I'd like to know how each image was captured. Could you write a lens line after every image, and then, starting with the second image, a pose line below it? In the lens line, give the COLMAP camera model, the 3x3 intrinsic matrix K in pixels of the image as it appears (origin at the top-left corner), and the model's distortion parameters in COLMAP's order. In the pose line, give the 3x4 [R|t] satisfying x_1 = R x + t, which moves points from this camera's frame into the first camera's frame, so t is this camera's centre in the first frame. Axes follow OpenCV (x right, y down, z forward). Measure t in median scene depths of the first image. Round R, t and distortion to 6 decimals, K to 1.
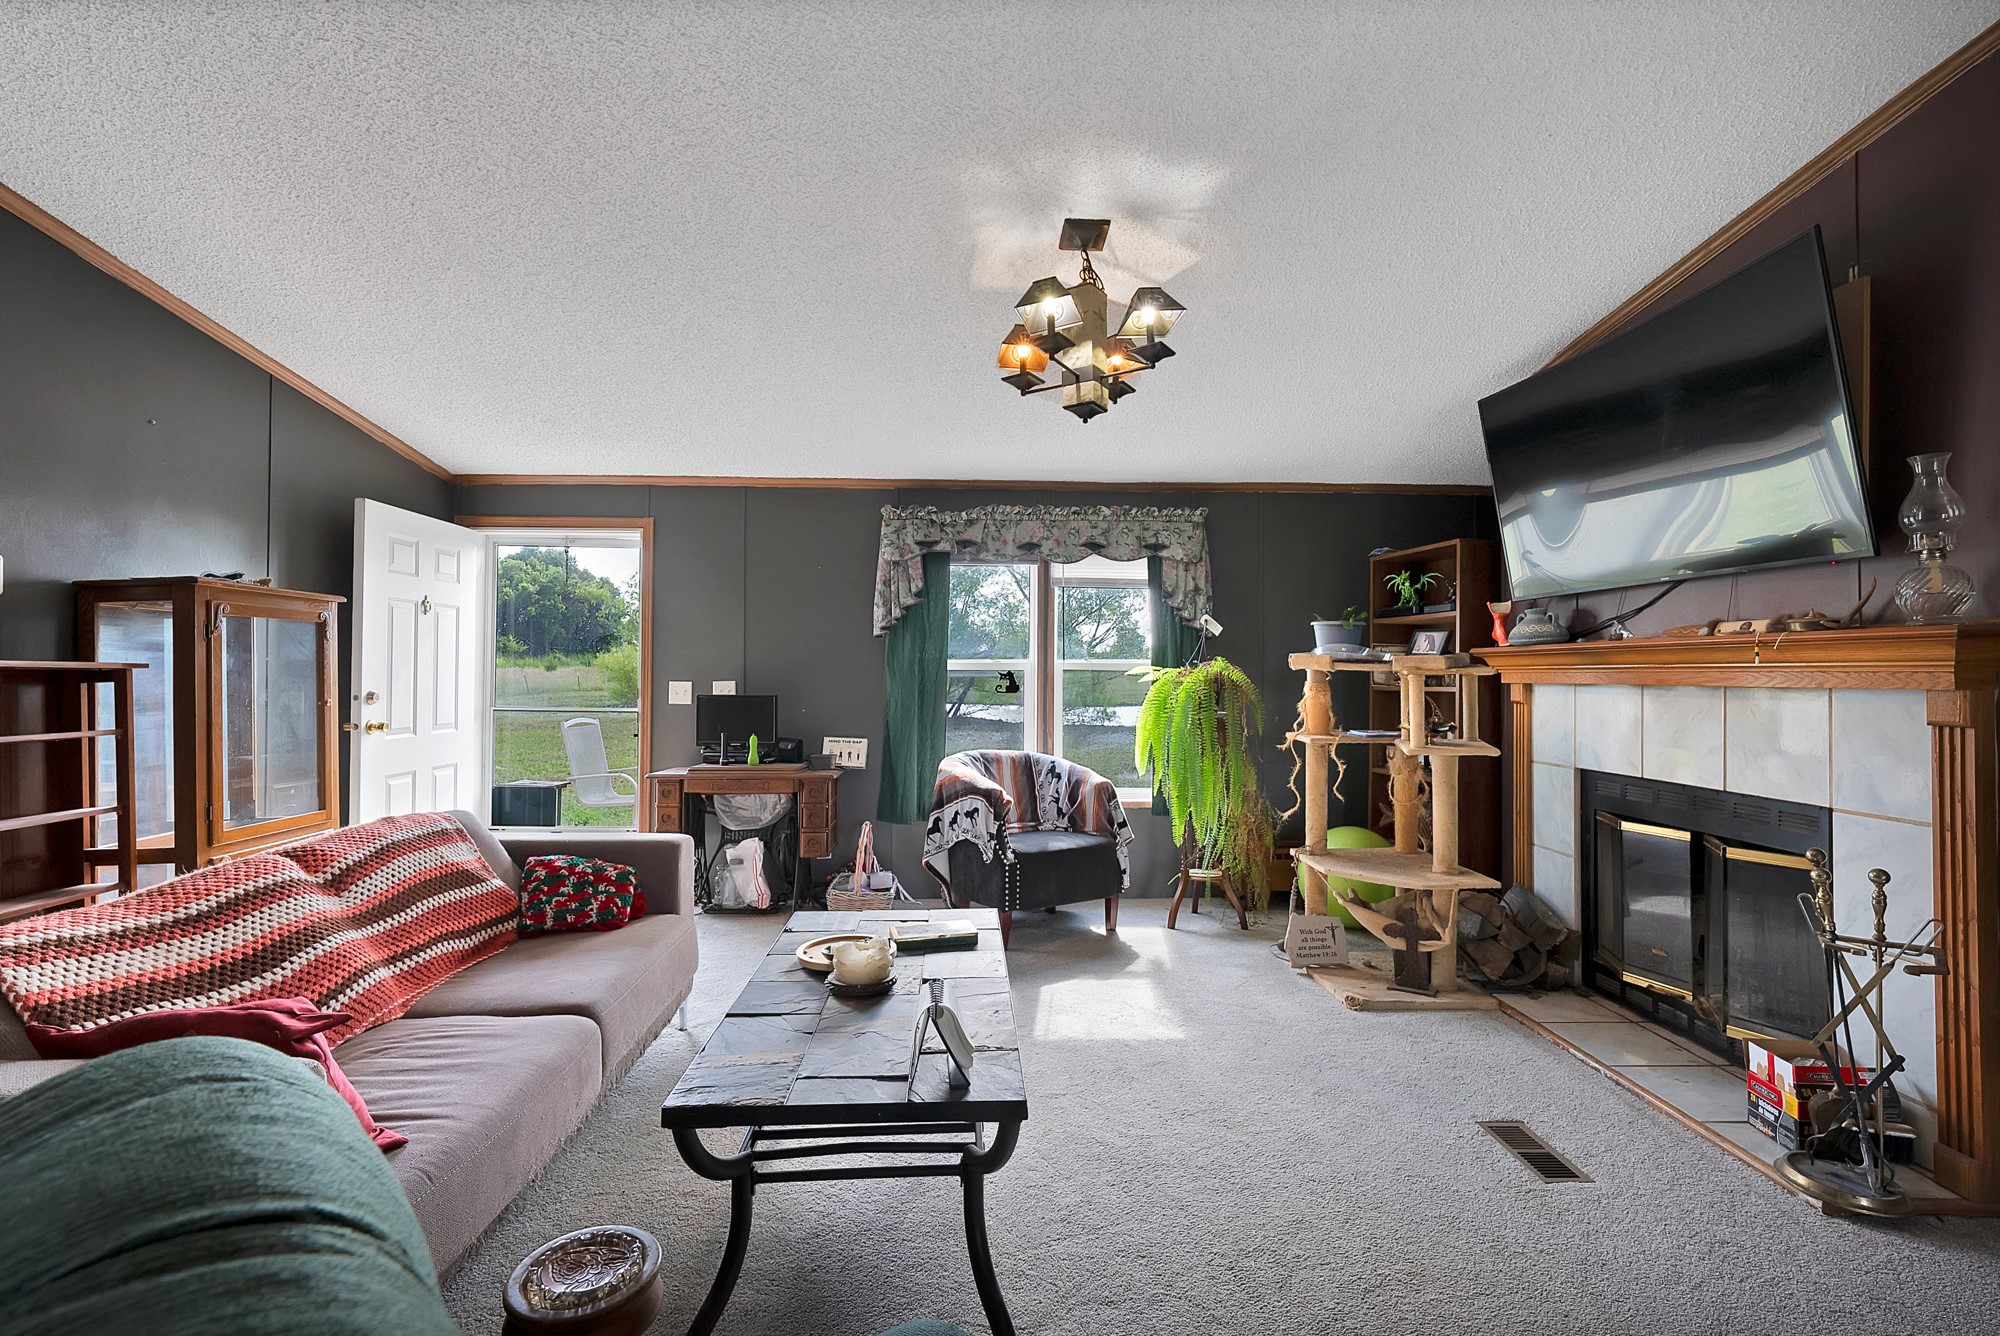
lens RADIAL K [[895.6, 0, 998.2], [0, 895.6, 661.2], [0, 0, 1]] dist [-0.011580, 0.005930]
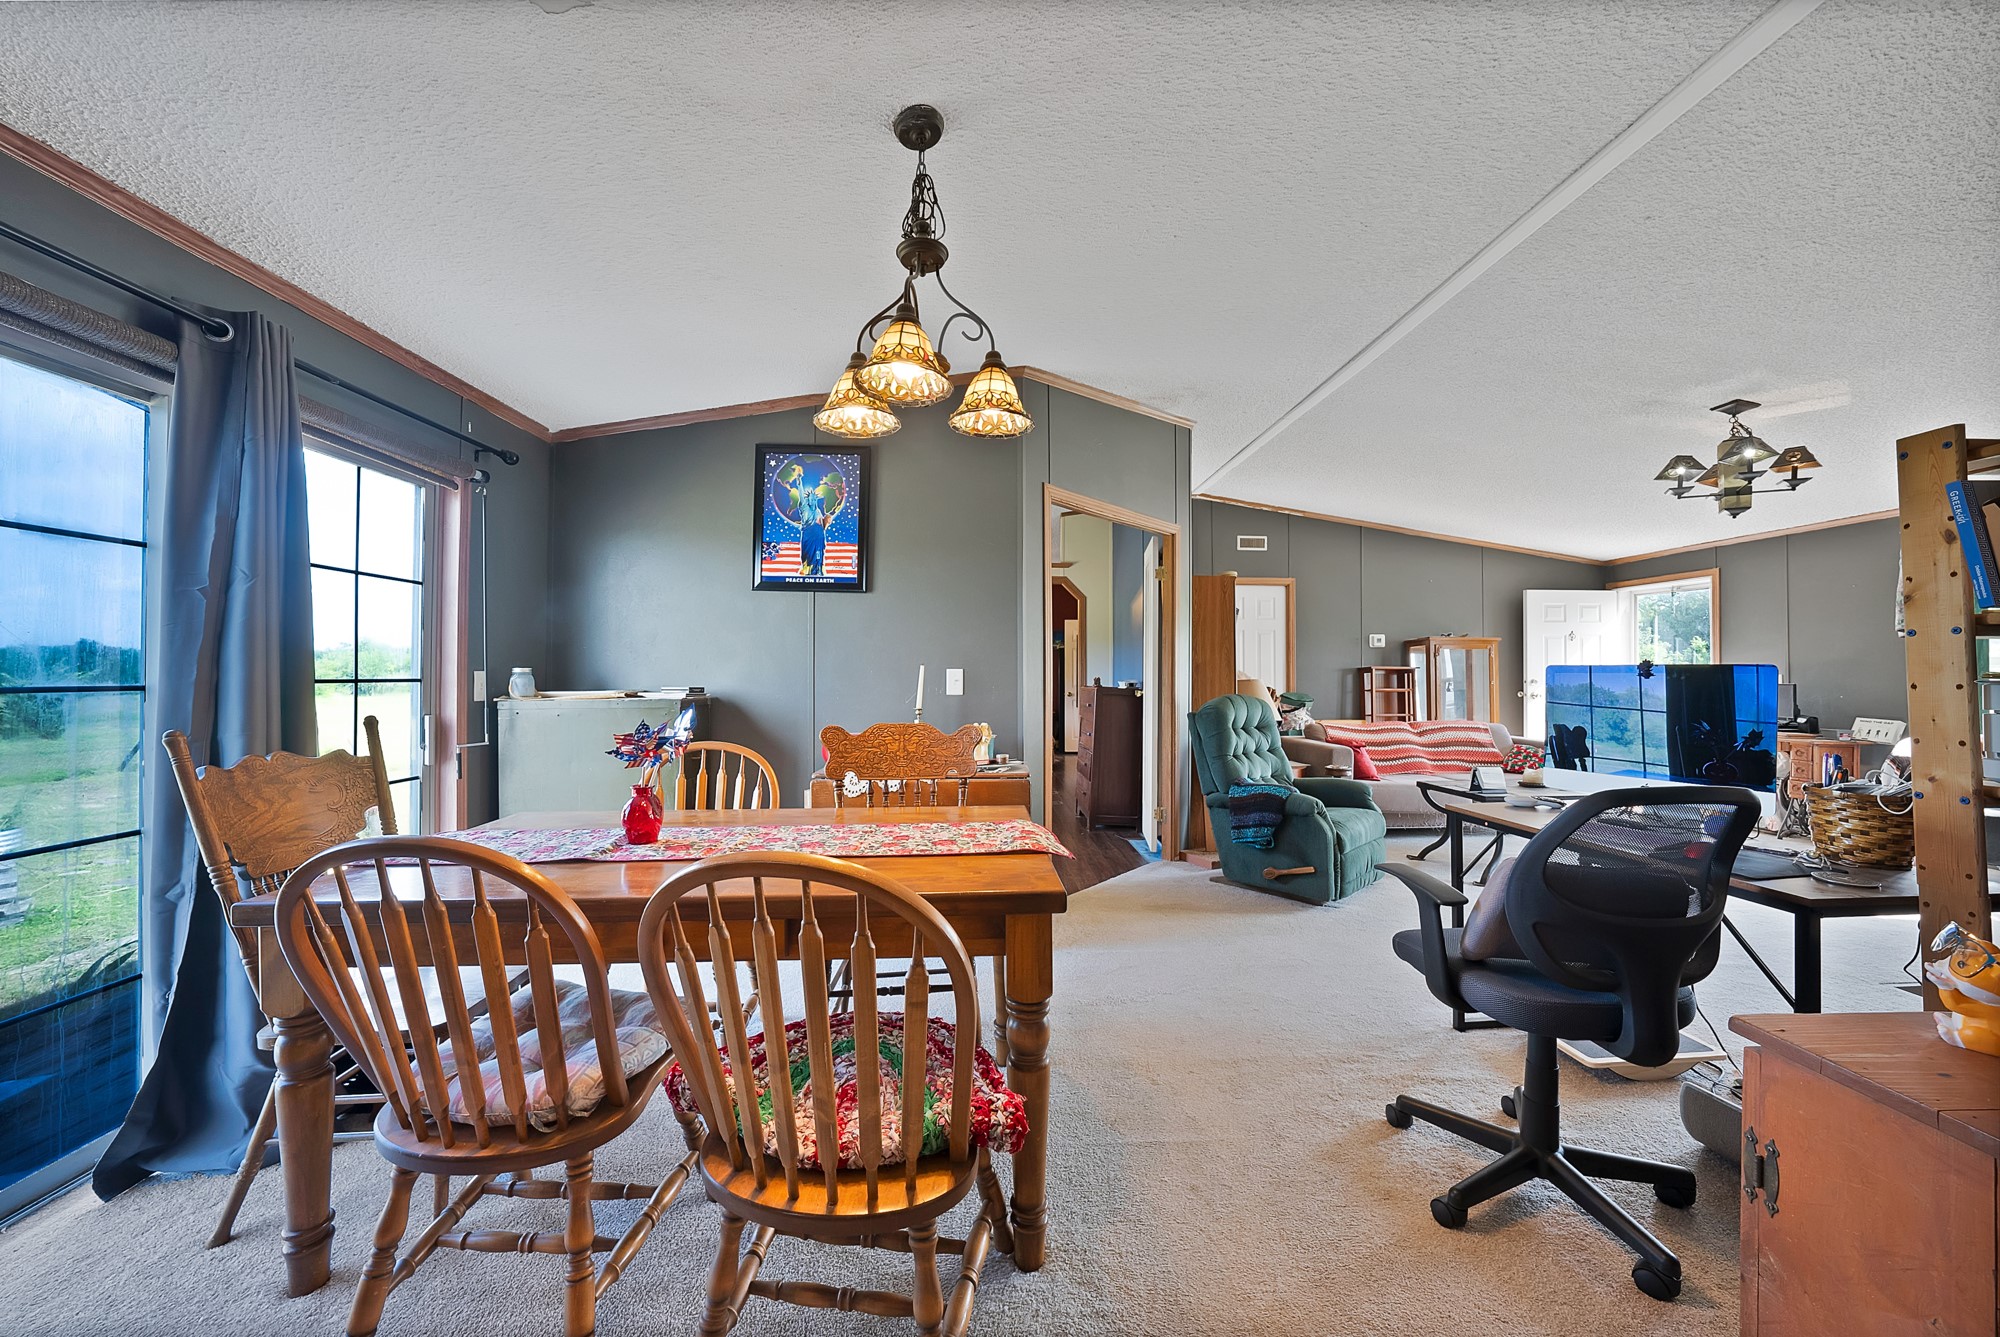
lens RADIAL K [[700.3, 0, 997.0], [0, 700.3, 663.4], [0, 0, 1]] dist [-0.020055, 0.000077]
pose [[-0.007579, -0.019481, -0.999782, 0.984706], [0.011192, 0.999746, -0.019565, 0.014501], [0.999909, -0.011338, -0.007359, -0.284876]]
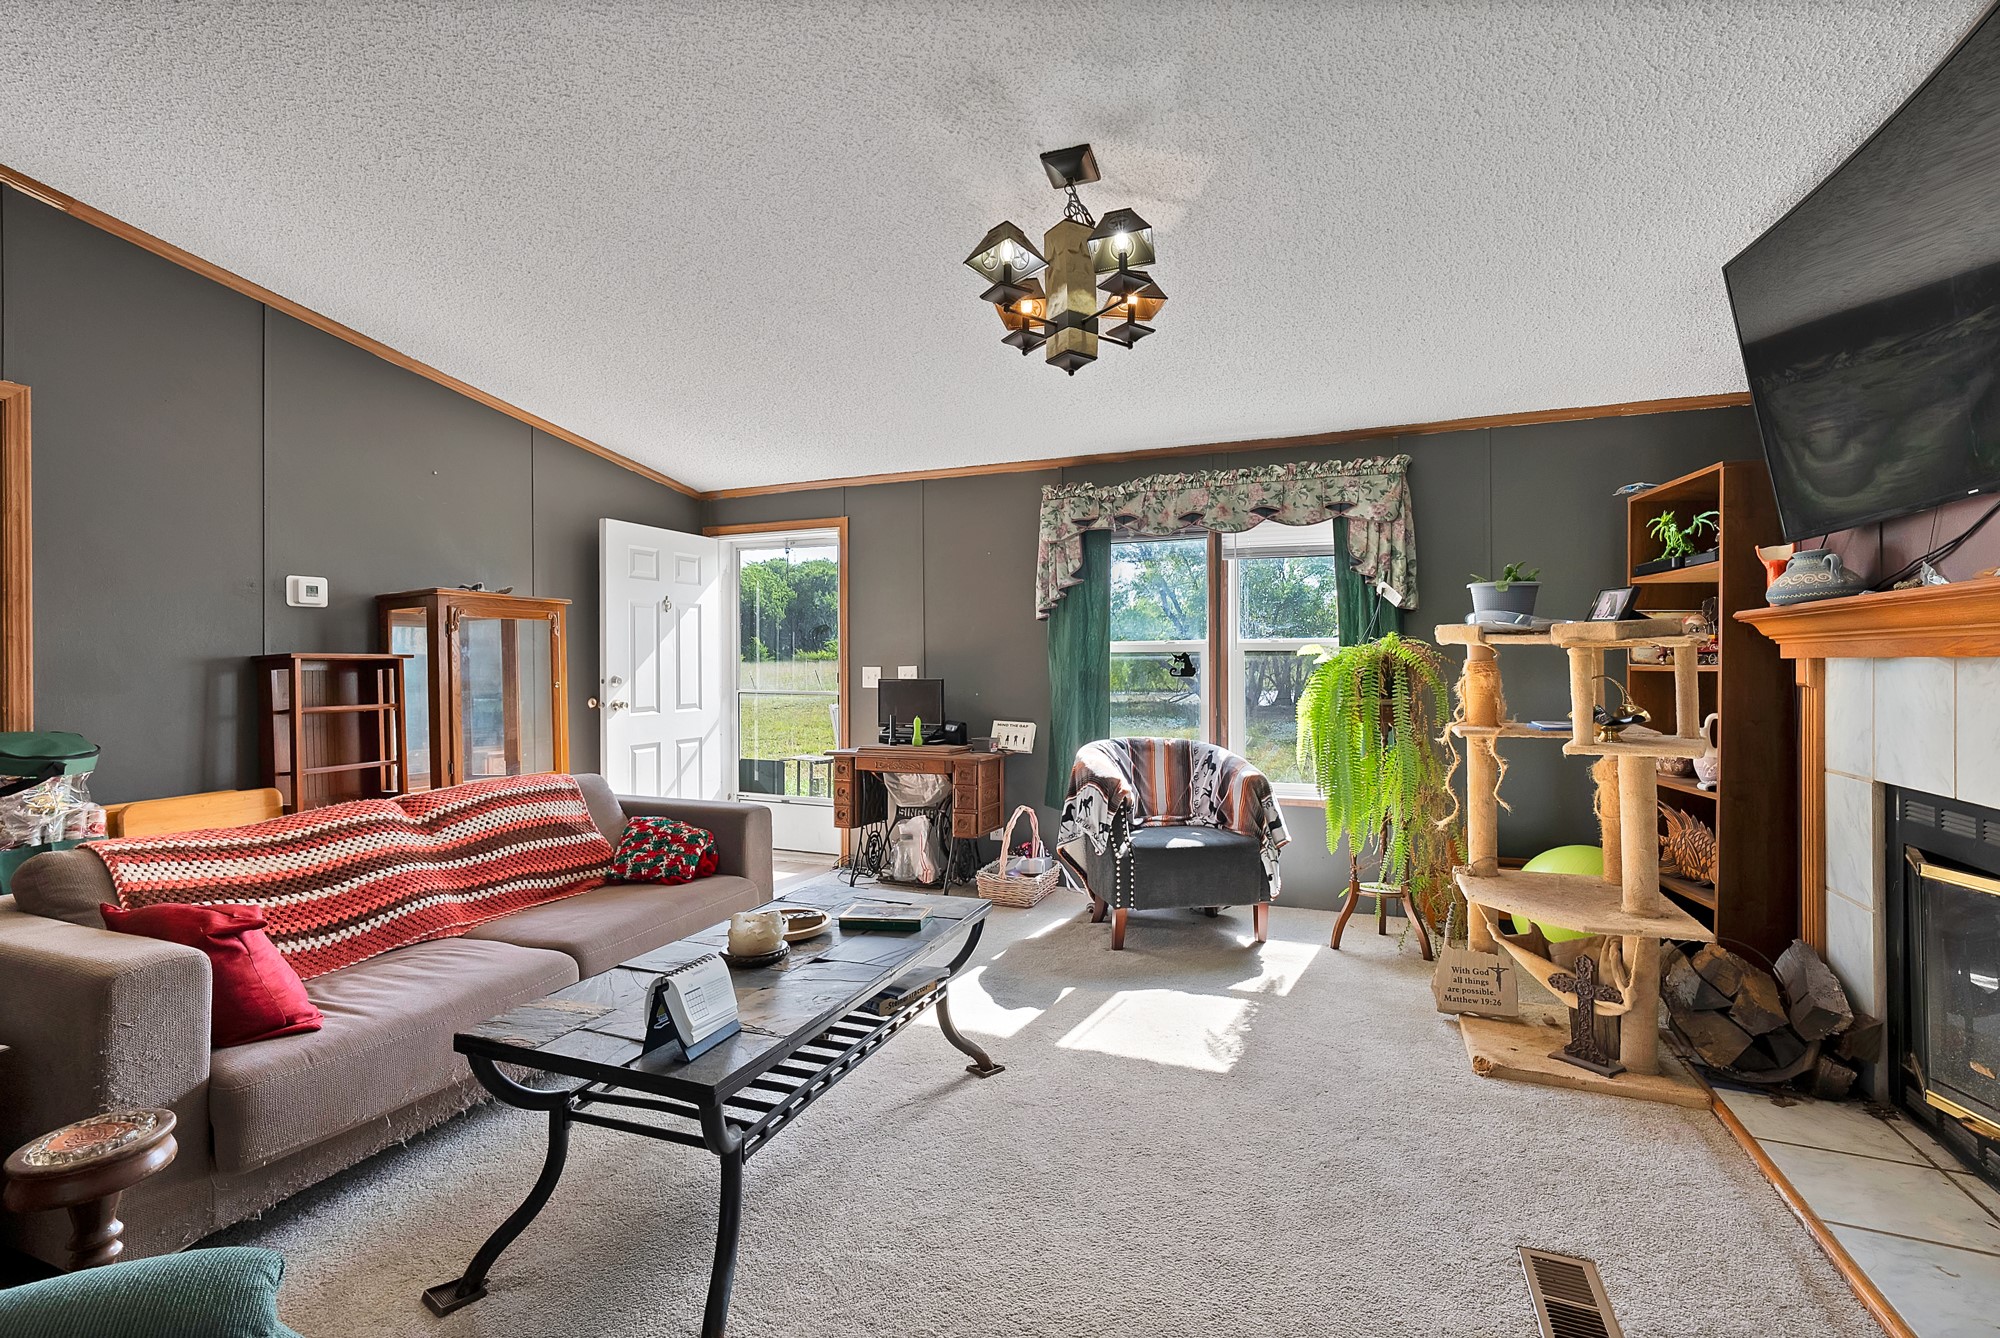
lens RADIAL K [[895.6, 0, 998.2], [0, 895.6, 662.2], [0, 0, 1]] dist [-0.011580, 0.005930]
pose [[0.913701, -0.010106, -0.406261, 0.275581], [0.016061, 0.999808, 0.011249, 0.009271], [0.406069, -0.016803, 0.913688, 0.095189]]
